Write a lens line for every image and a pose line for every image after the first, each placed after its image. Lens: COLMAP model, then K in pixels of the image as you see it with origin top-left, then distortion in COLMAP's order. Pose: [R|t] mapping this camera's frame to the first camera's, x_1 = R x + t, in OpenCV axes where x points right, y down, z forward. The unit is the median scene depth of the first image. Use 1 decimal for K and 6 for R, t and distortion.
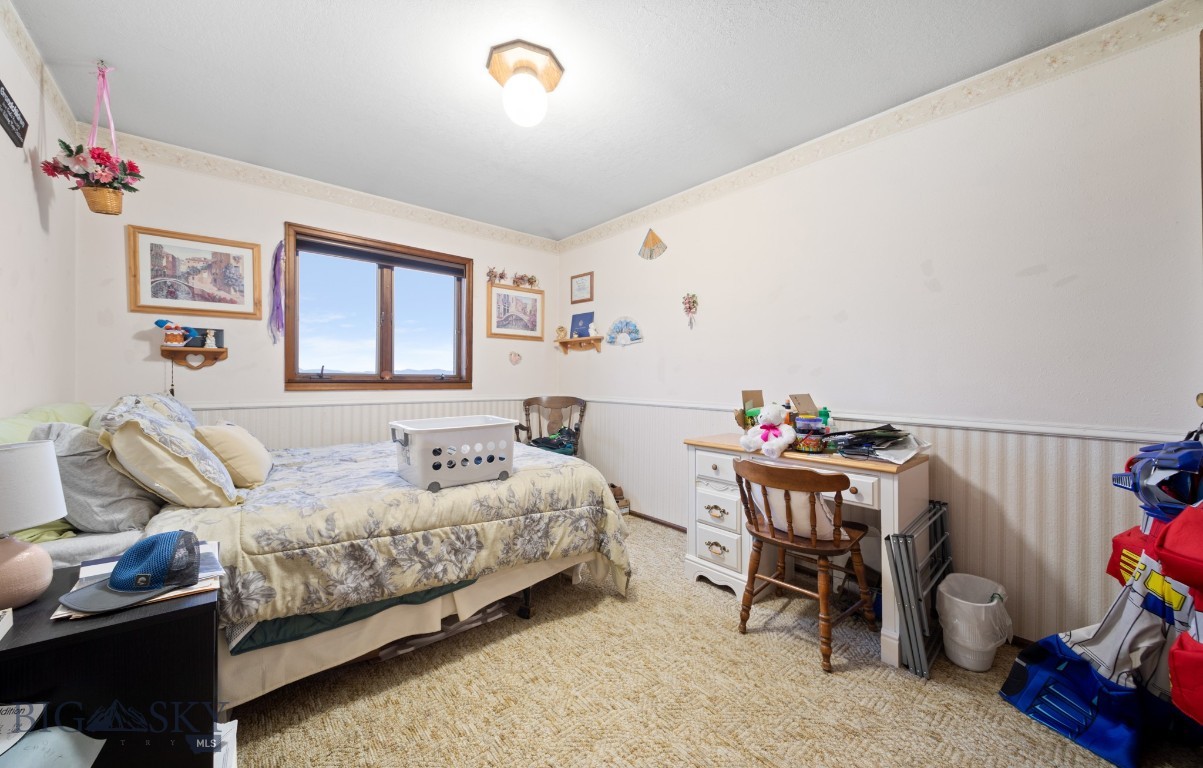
lens RADIAL K [[440.6, 0, 600.8], [0, 440.6, 368.6], [0, 0, 1]] dist [-0.014103, 0.000018]
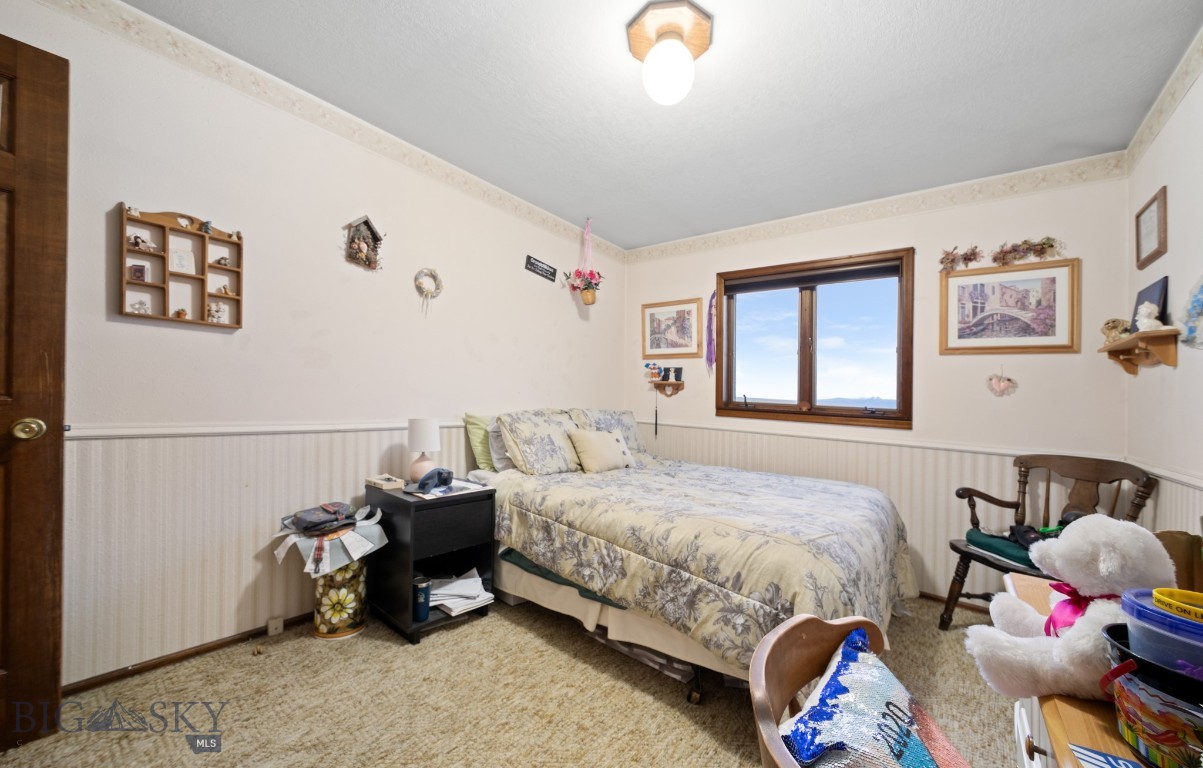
lens RADIAL K [[455.9, 0, 599.7], [0, 455.9, 398.6], [0, 0, 1]] dist [0.000574, -0.000023]
pose [[0.182578, 0.005190, -0.983178, 0.502140], [-0.024187, 0.999707, 0.000786, 0.012636], [0.982894, 0.023637, 0.182650, 0.537544]]
